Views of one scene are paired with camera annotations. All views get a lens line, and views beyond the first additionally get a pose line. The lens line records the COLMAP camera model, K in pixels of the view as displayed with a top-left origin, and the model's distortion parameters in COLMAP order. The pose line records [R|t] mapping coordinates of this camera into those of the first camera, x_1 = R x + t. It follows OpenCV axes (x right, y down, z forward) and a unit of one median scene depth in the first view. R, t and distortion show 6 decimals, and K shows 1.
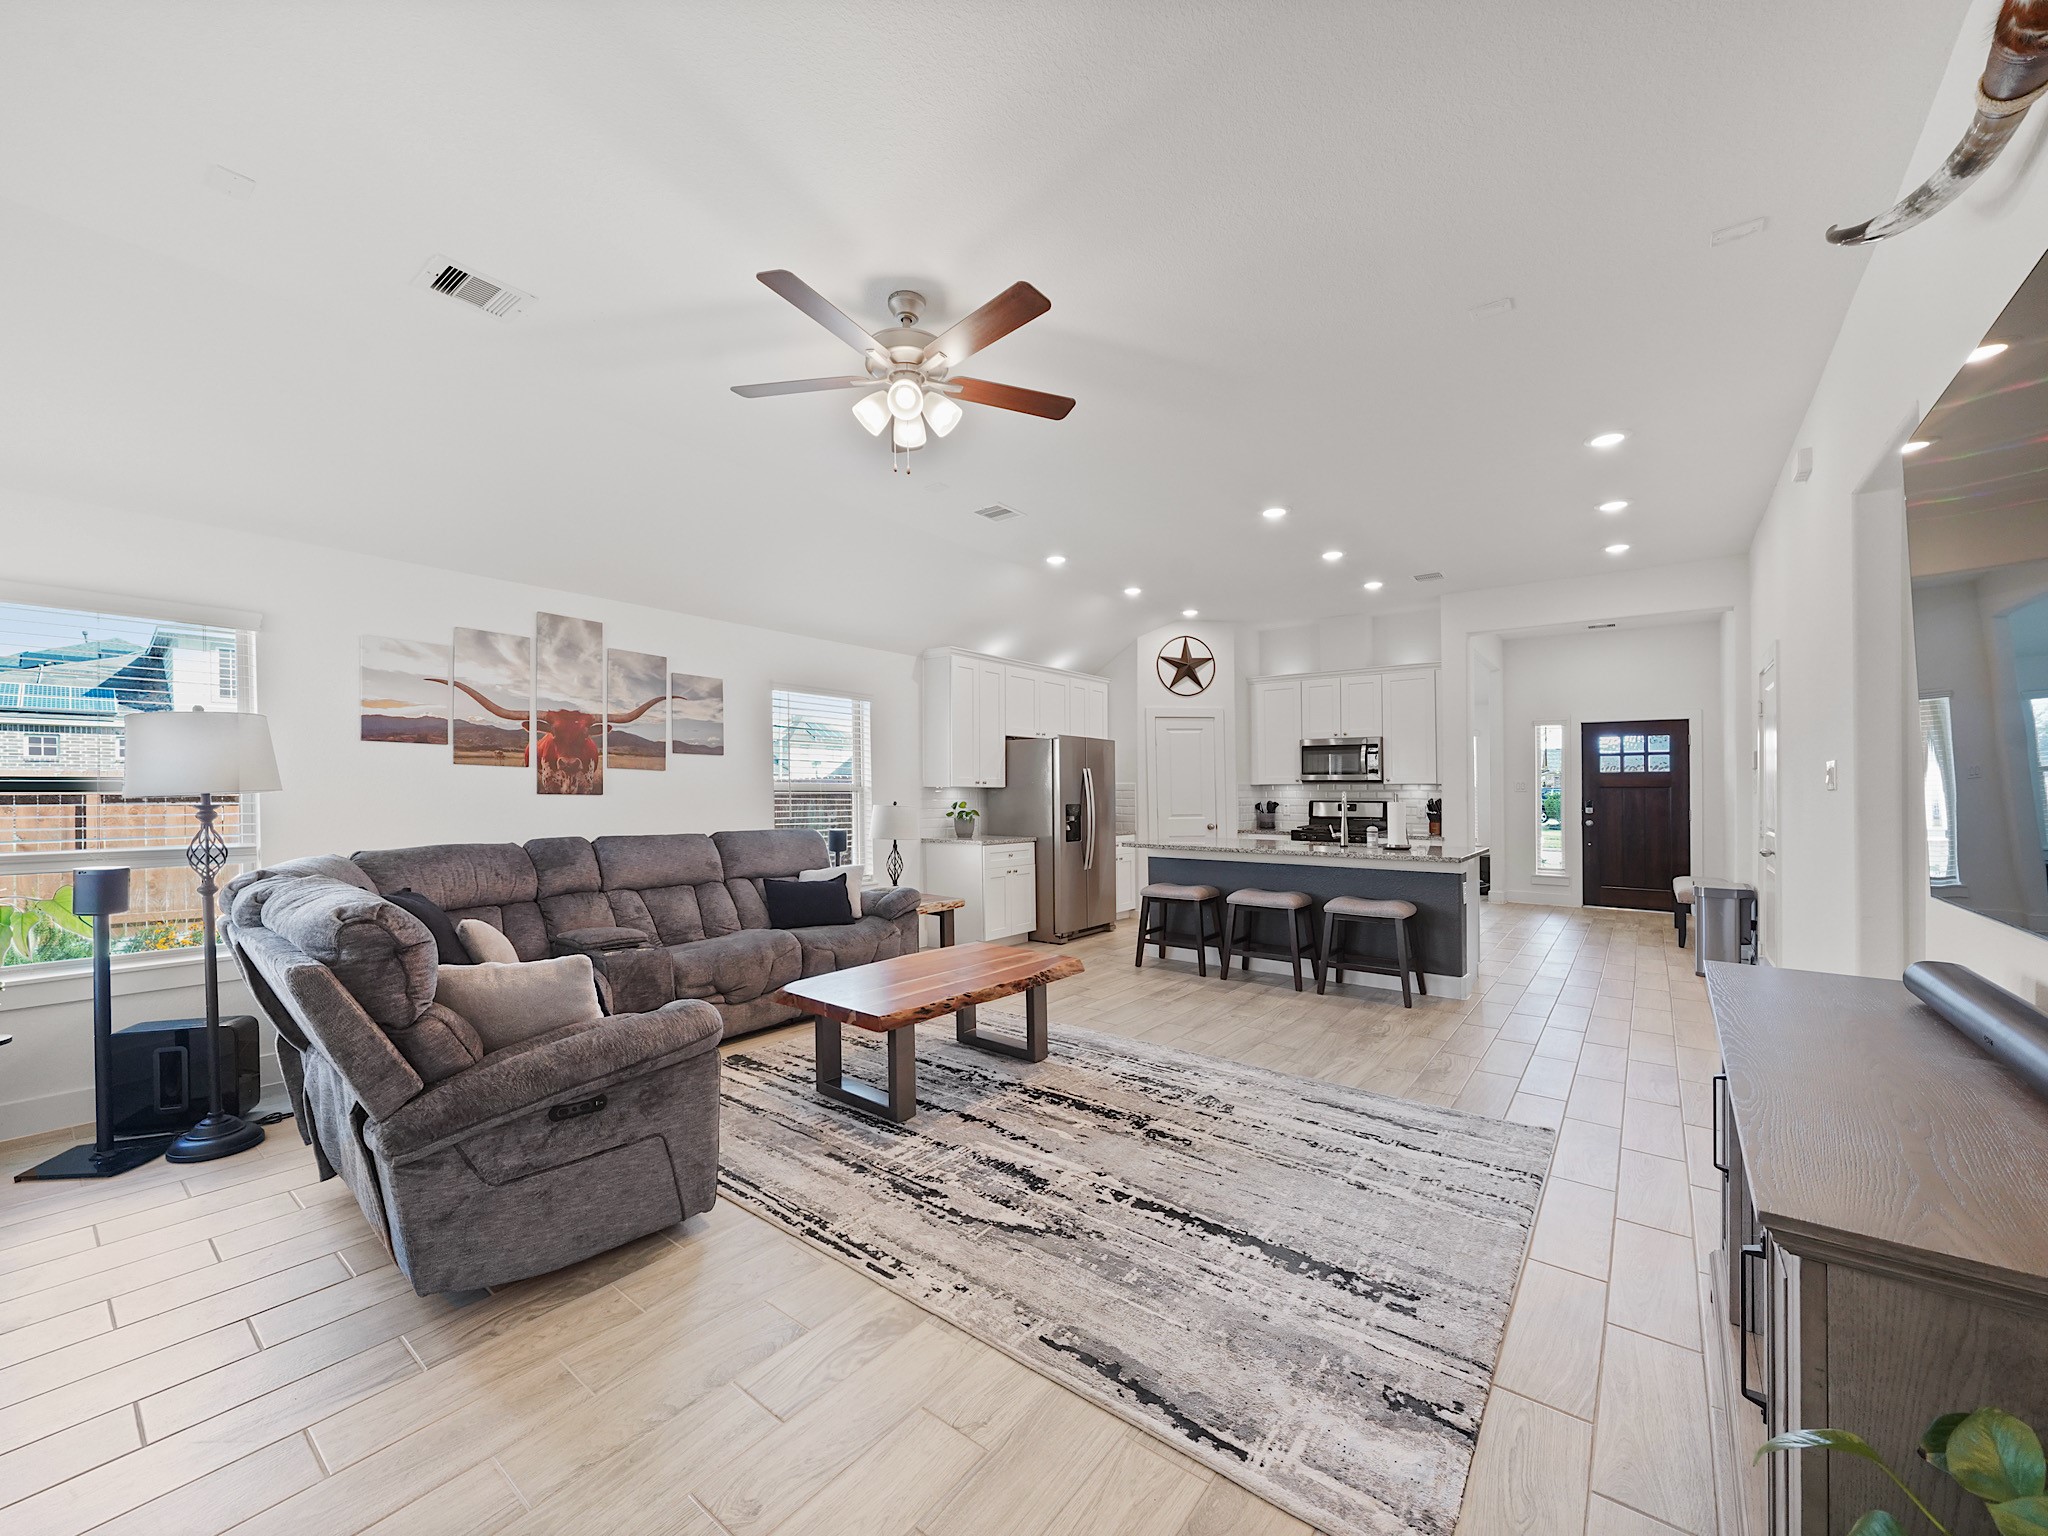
lens RADIAL K [[813.1, 0, 982.2], [0, 813.1, 779.7], [0, 0, 1]] dist [-0.000006, -0.000132]
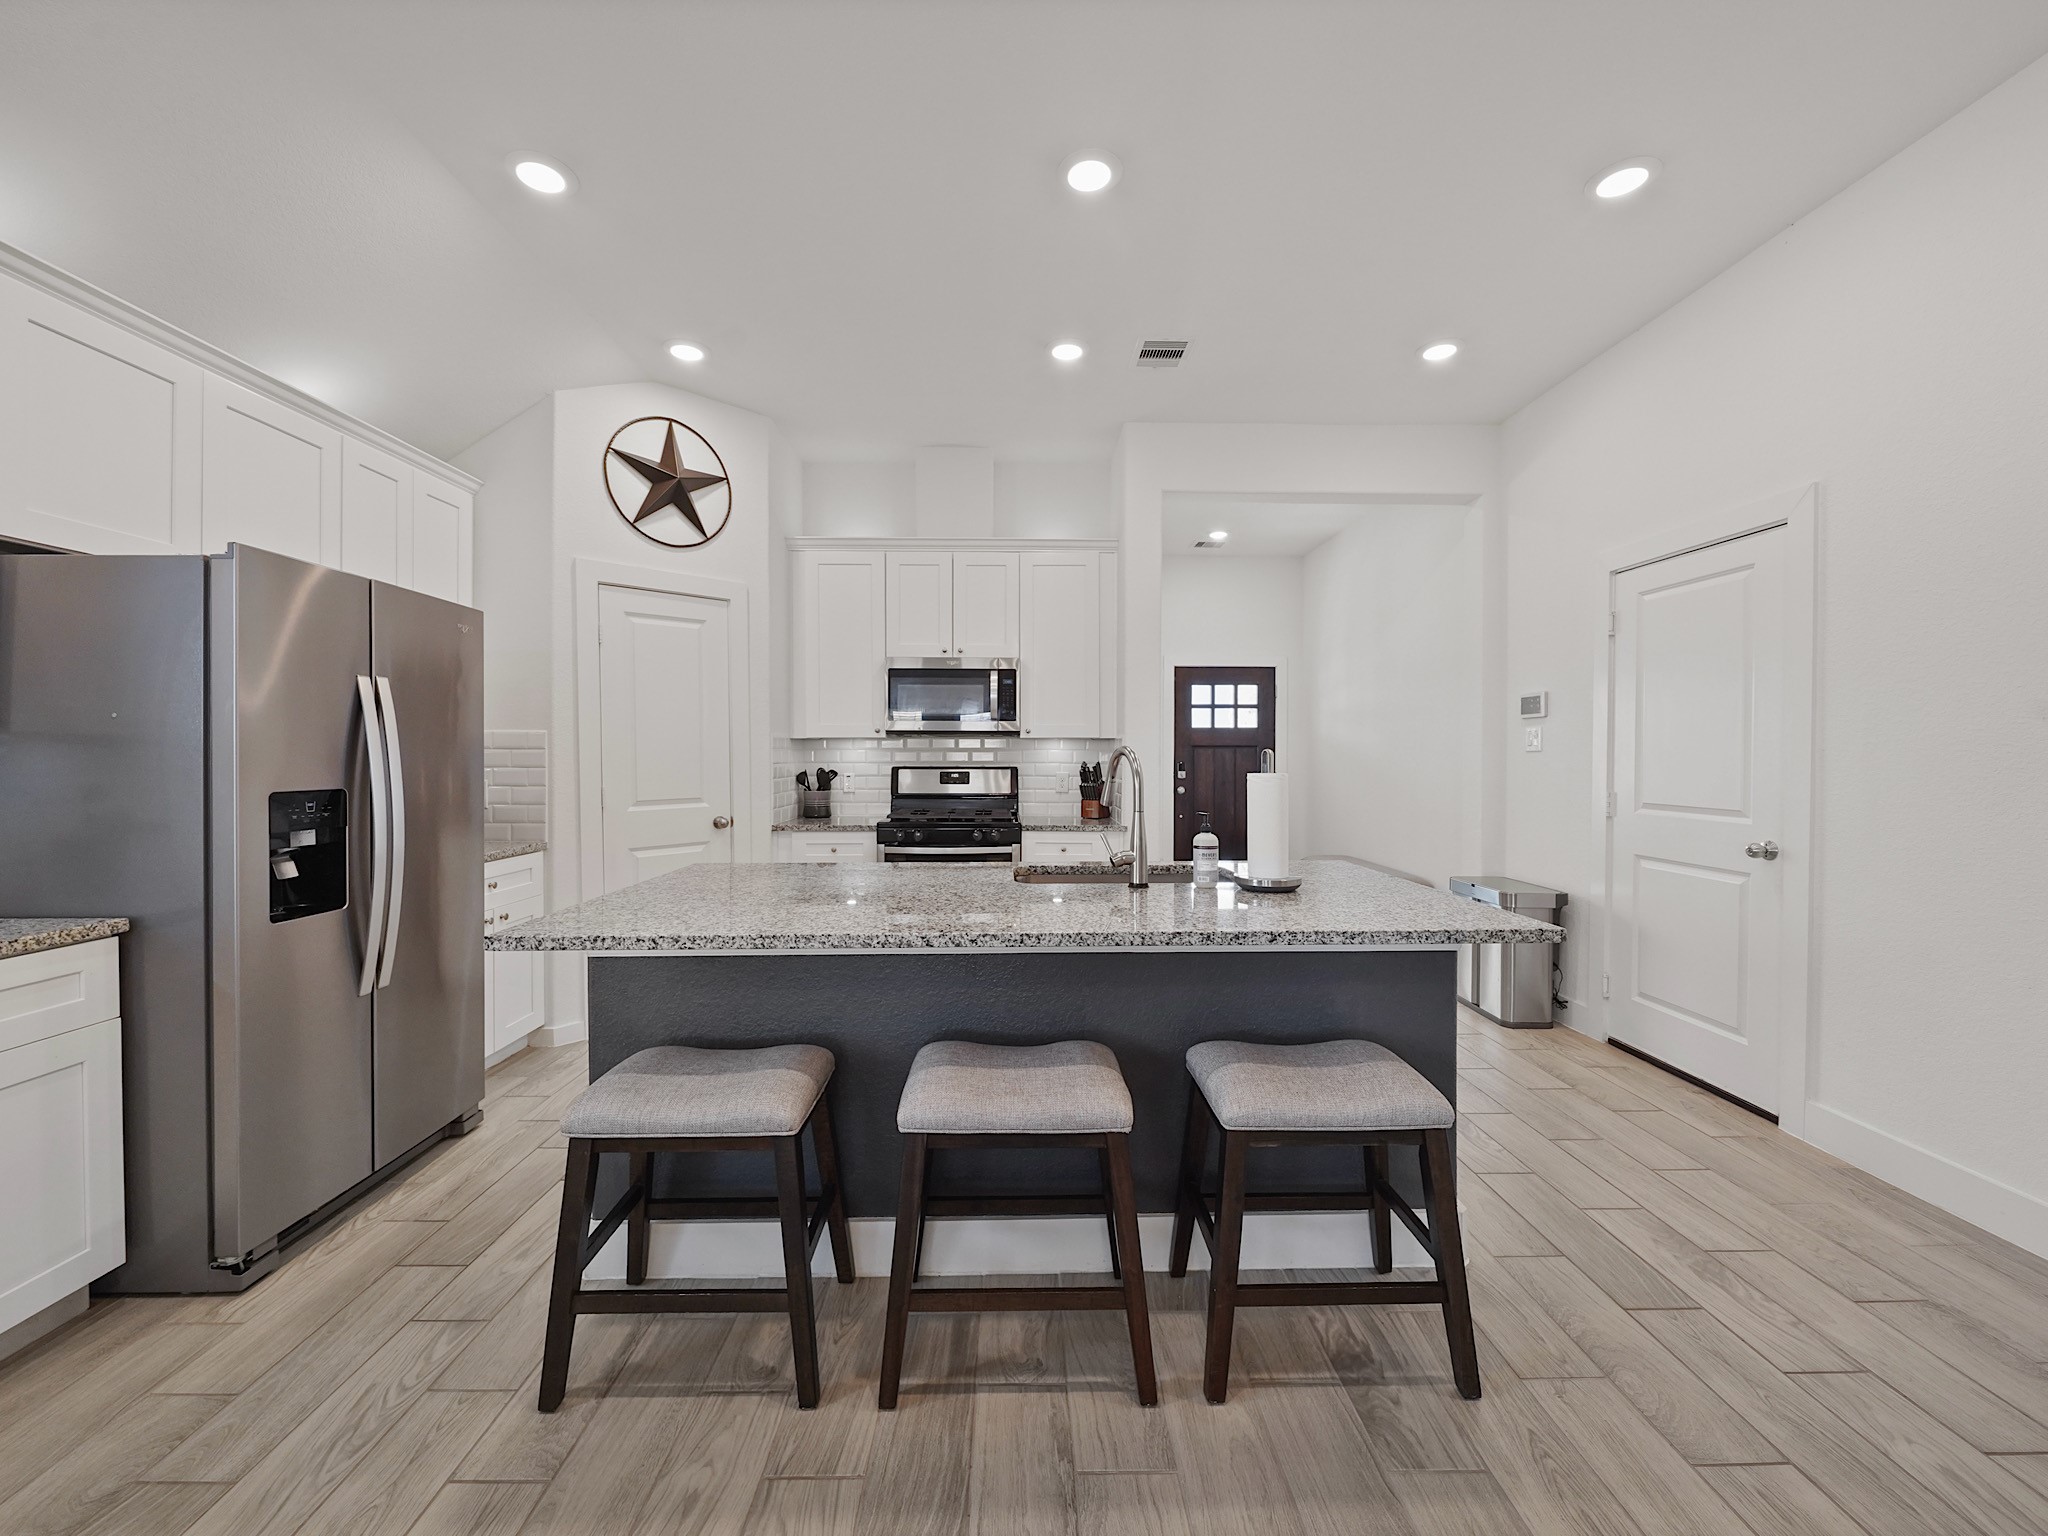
lens RADIAL K [[820.2, 0, 1022.5], [0, 820.2, 760.8], [0, 0, 1]] dist [-0.001064, -0.000196]
pose [[0.763390, -0.006154, 0.645909, 0.152936], [-0.008913, 0.999759, 0.020058, 0.014145], [-0.645877, -0.021069, 0.763151, 0.777290]]
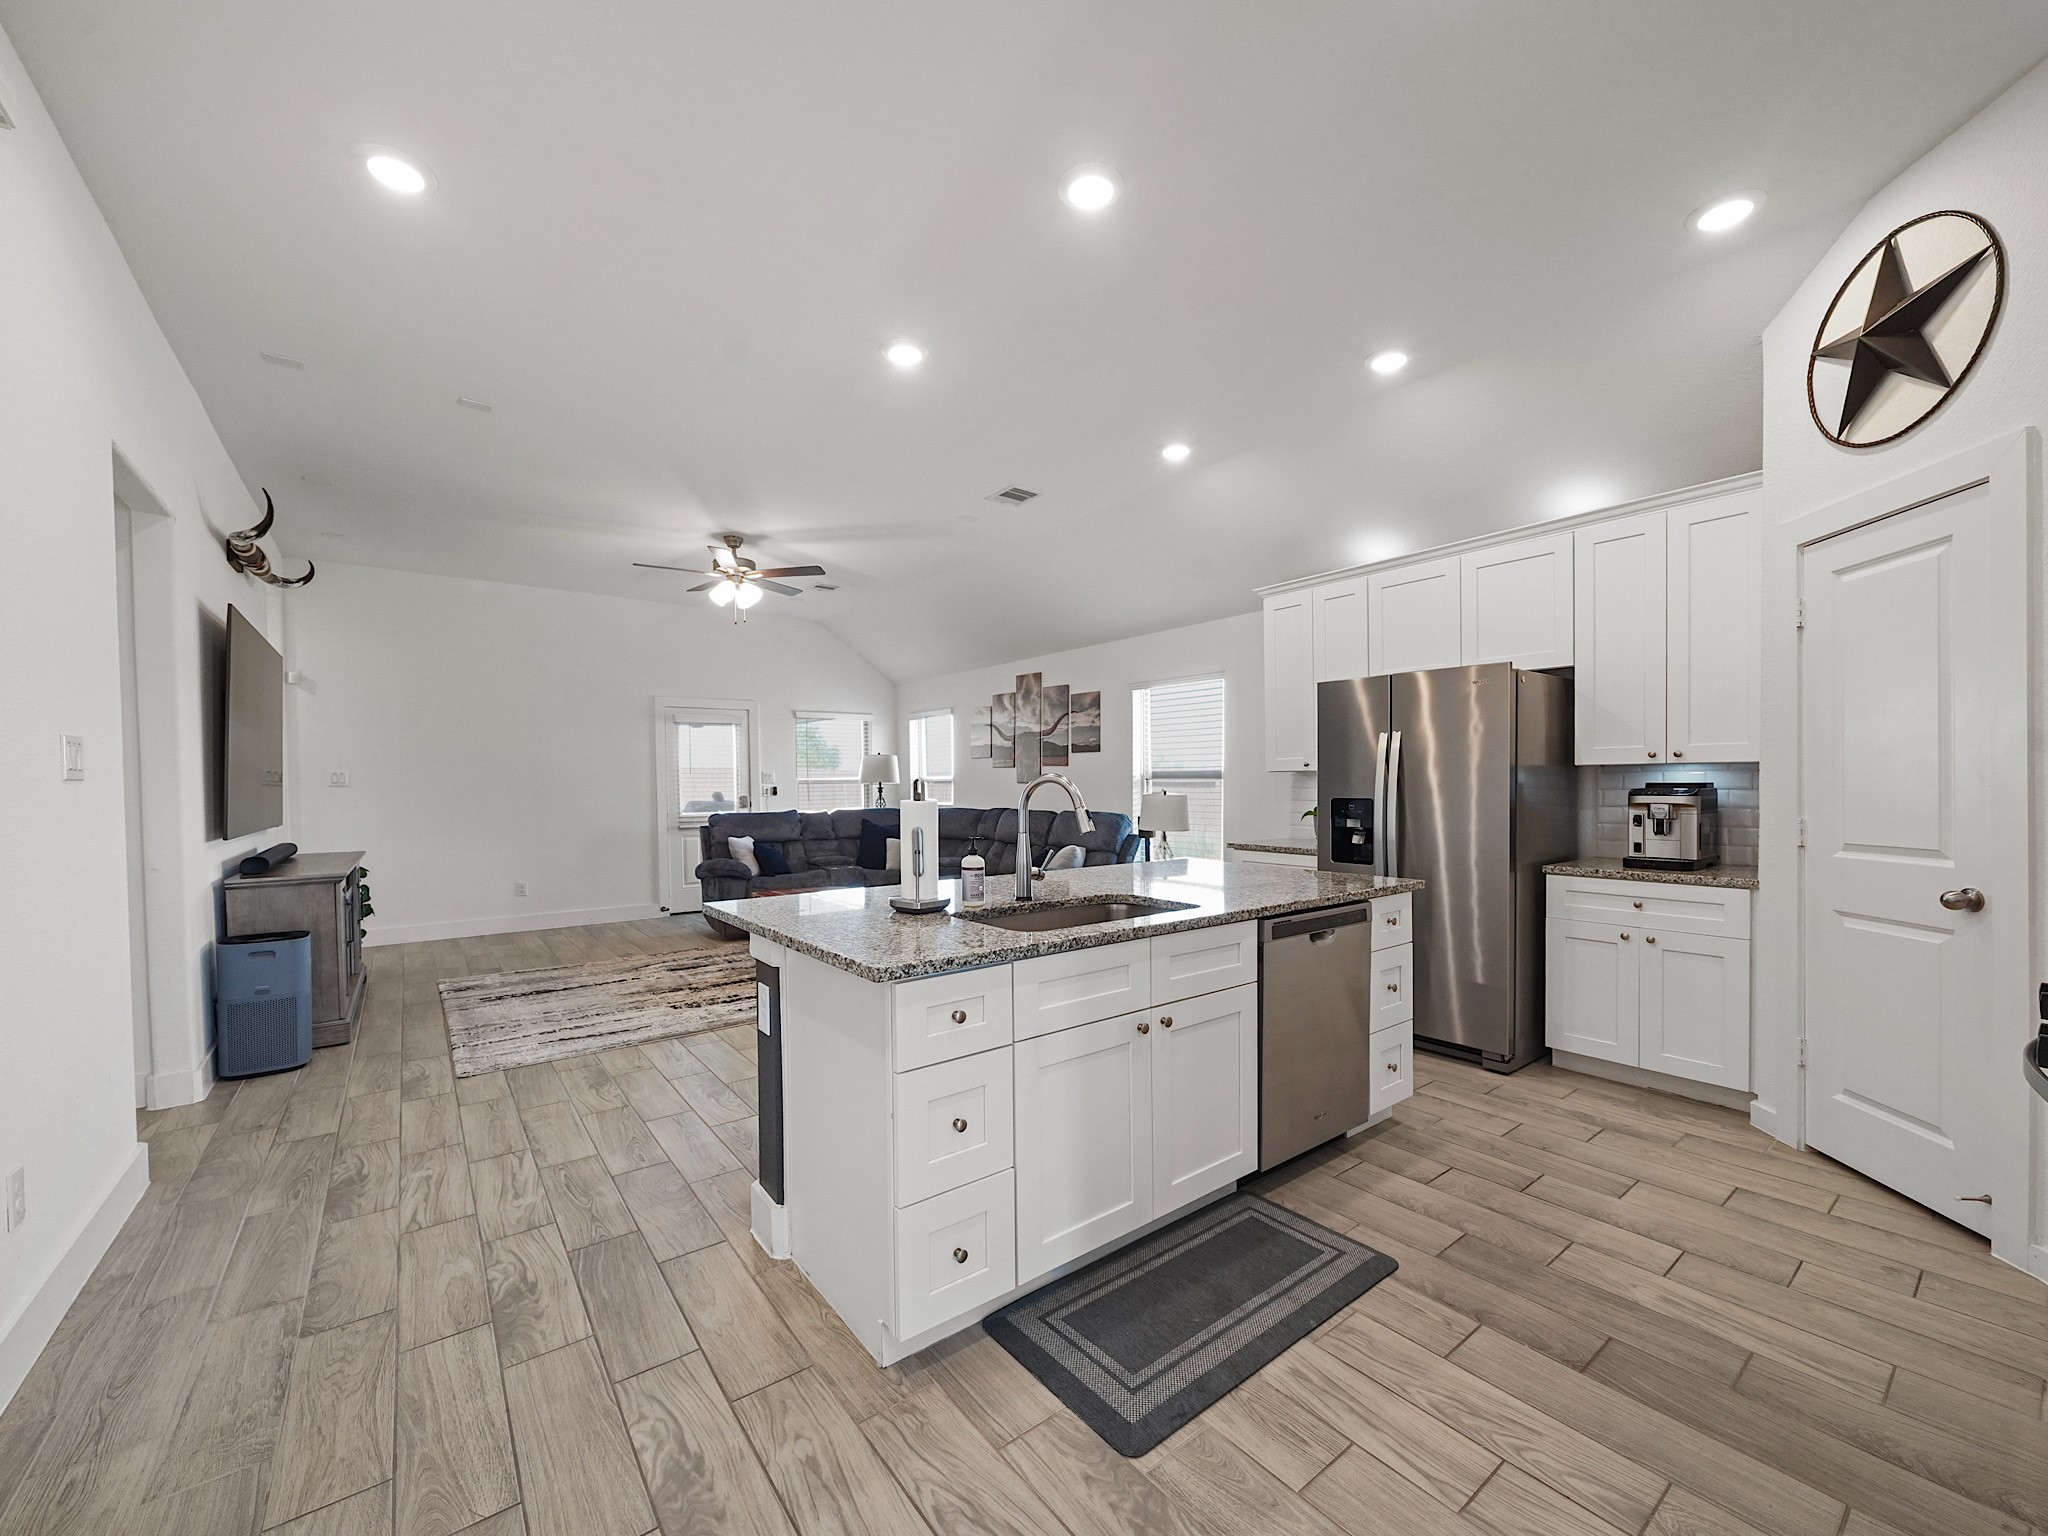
lens RADIAL K [[805.7, 0, 1022.9], [0, 805.7, 803.0], [0, 0, 1]] dist [-0.000197, -0.000098]
pose [[-0.226565, 0.025315, -0.973667, 0.927190], [0.022278, 0.999535, 0.020804, 0.021034], [0.973741, -0.016978, -0.227024, 1.167229]]
